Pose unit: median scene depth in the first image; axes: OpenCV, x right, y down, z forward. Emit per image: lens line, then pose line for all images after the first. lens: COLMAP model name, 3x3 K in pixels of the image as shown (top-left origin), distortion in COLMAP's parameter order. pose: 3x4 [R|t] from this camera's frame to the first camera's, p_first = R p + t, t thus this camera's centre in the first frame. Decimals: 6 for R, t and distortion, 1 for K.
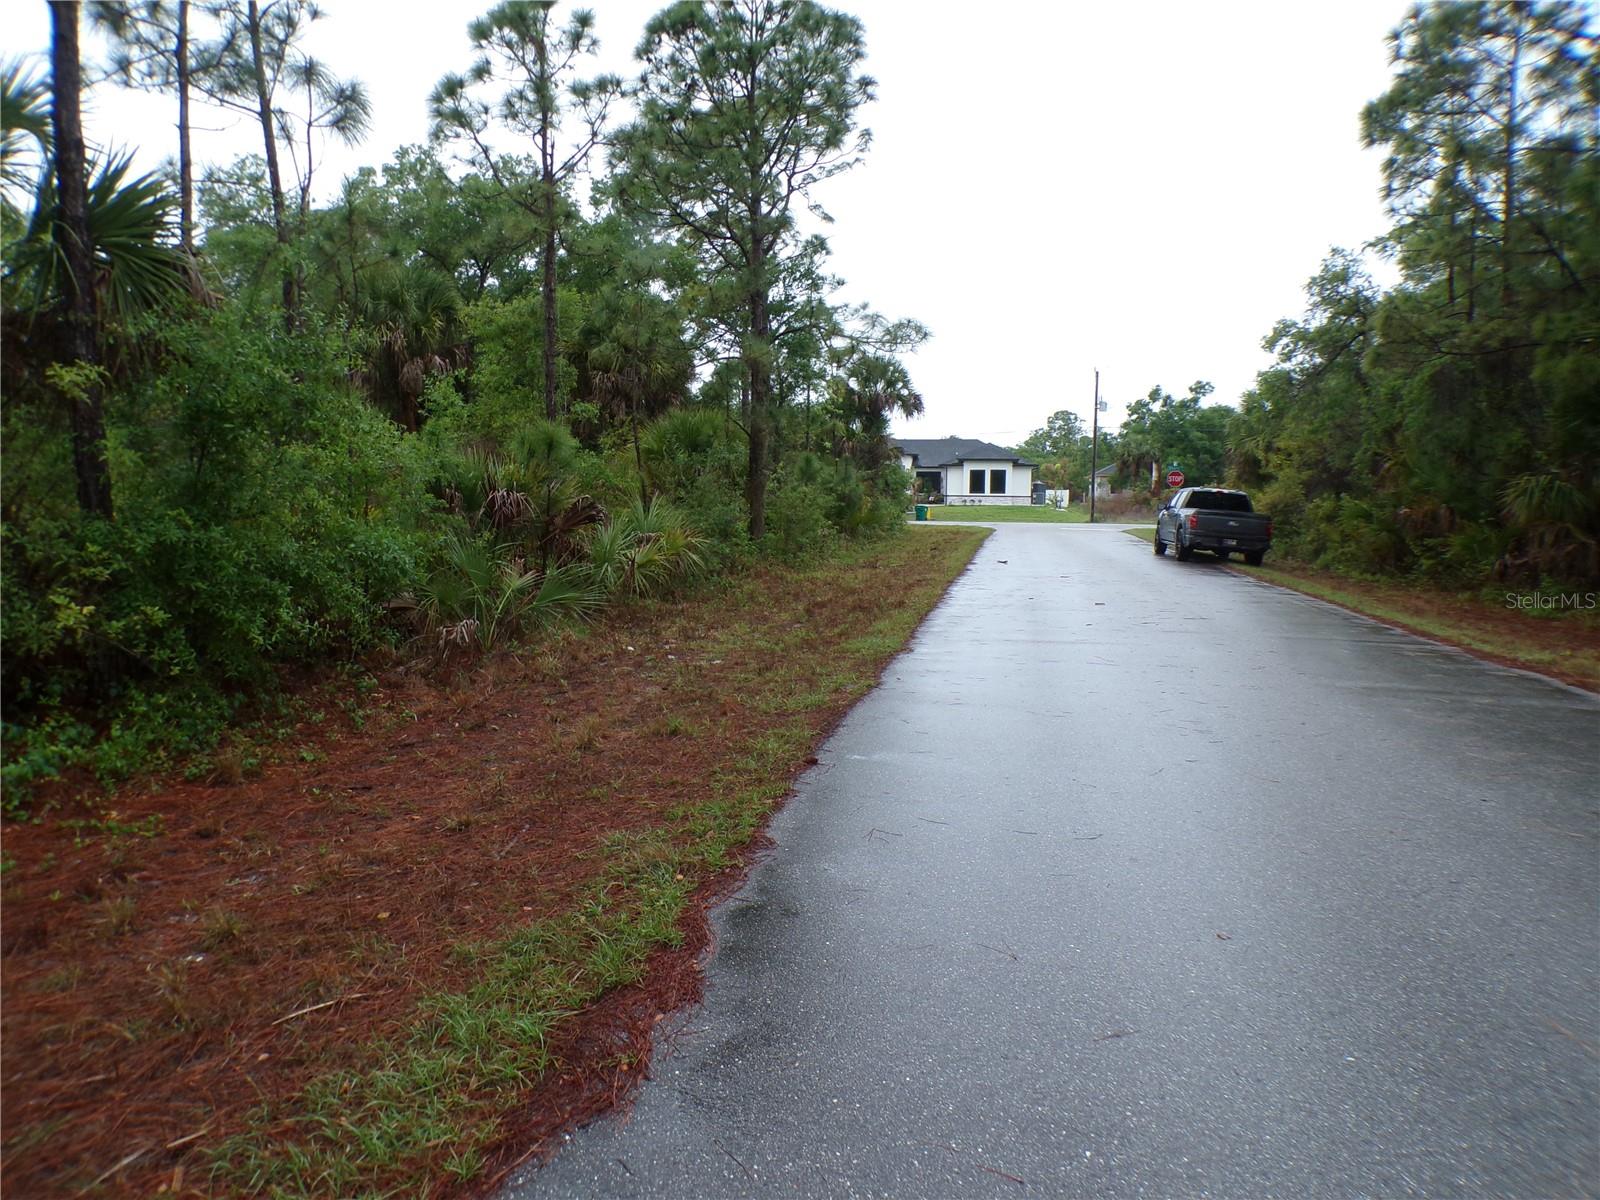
lens RADIAL K [[1096.3, 0, 800.1], [0, 1096.3, 599.3], [0, 0, 1]] dist [-0.037718, 0.023556]
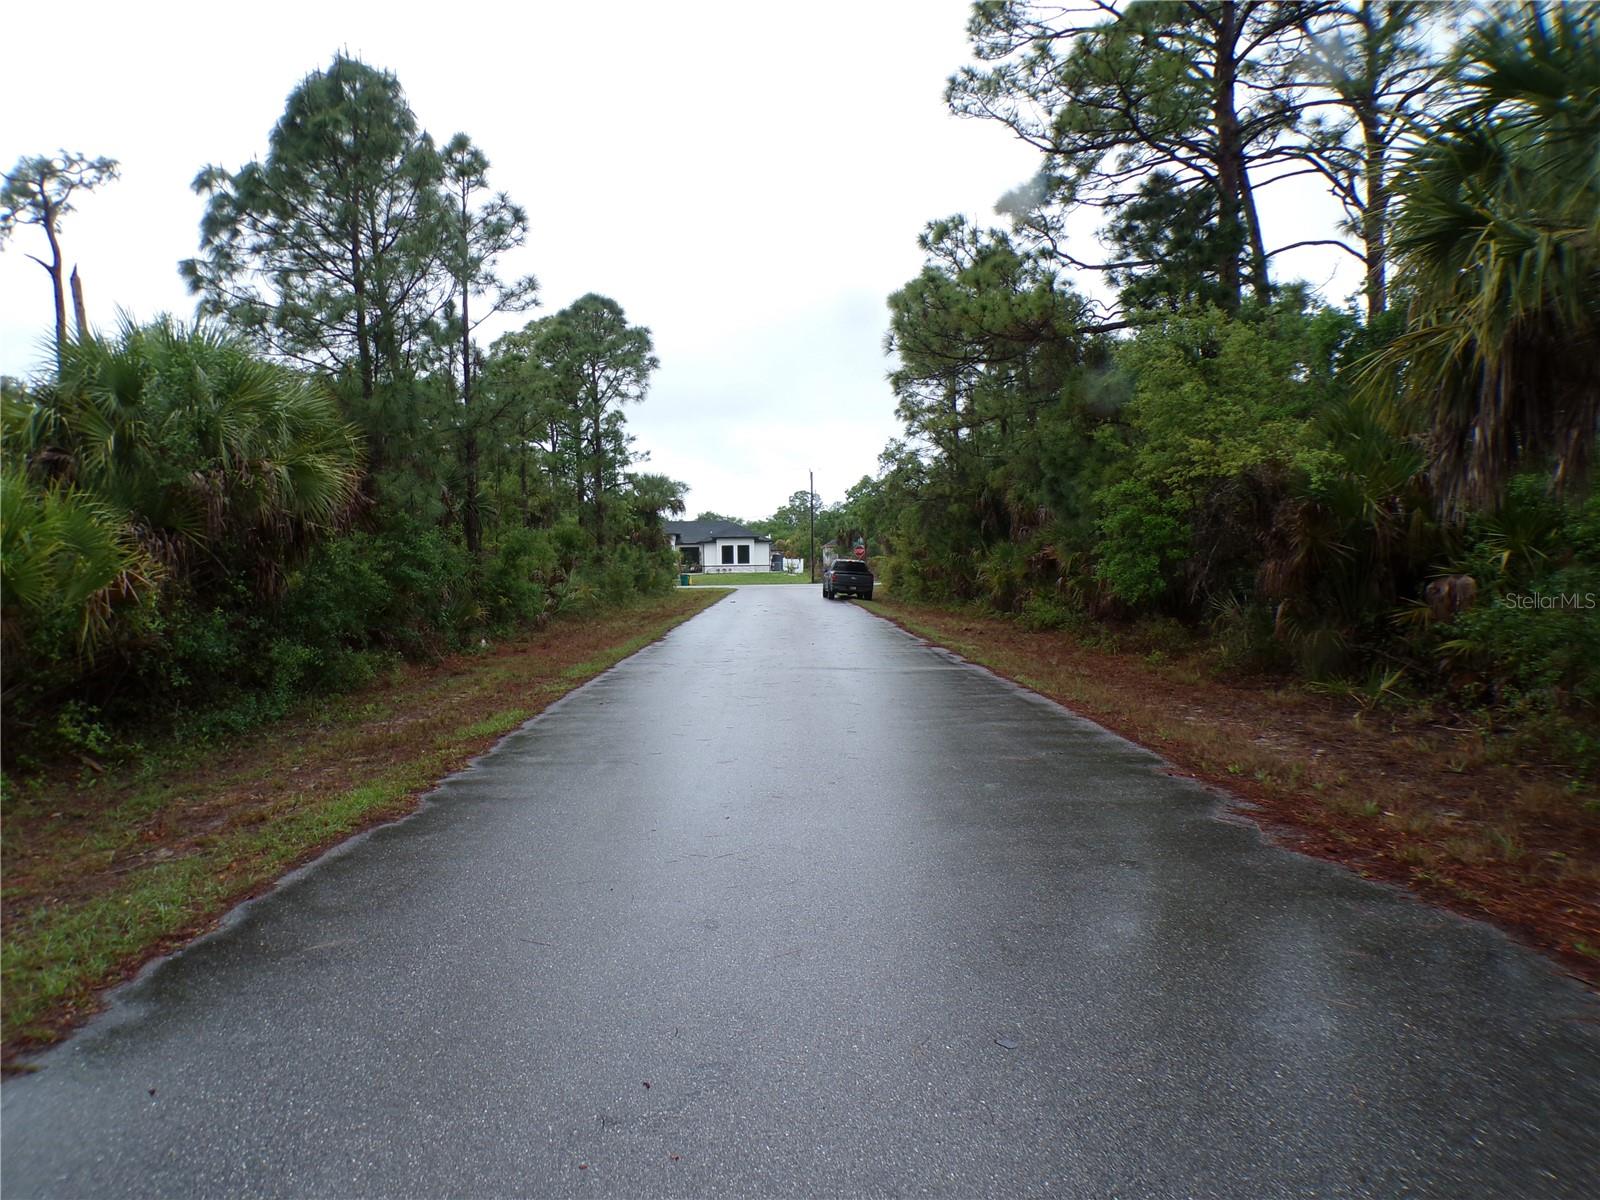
lens RADIAL K [[1096.3, 0, 799.3], [0, 1096.3, 568.7], [0, 0, 1]] dist [-0.037718, 0.023556]
pose [[0.976177, -0.024719, 0.215562, -0.040413], [0.044381, 0.995232, -0.086855, 0.029423], [-0.212387, 0.094353, 0.972620, -0.324908]]
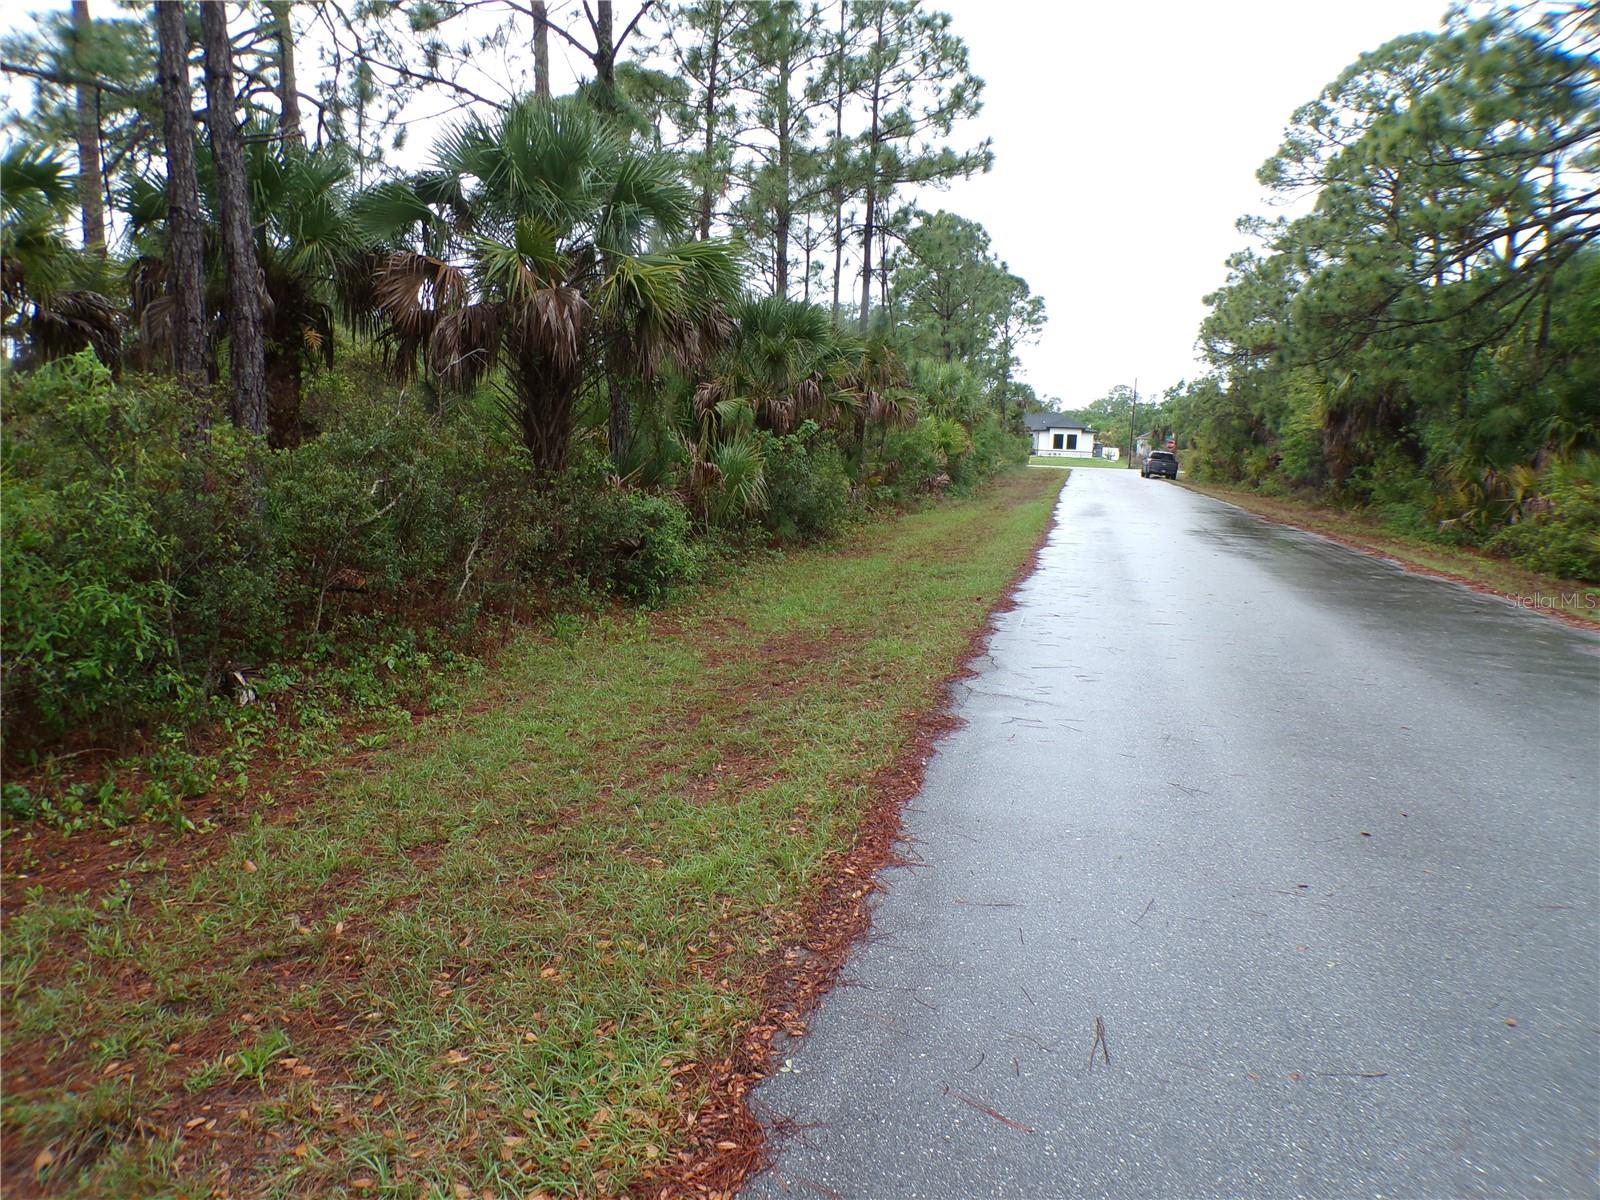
lens RADIAL K [[1096.3, 0, 797.1], [0, 1096.3, 599.6], [0, 0, 1]] dist [-0.037718, 0.023556]
pose [[0.998160, 0.034035, -0.050185, -0.157849], [-0.031608, 0.998329, 0.048379, 0.068635], [0.051747, -0.046704, 0.997568, -0.744923]]
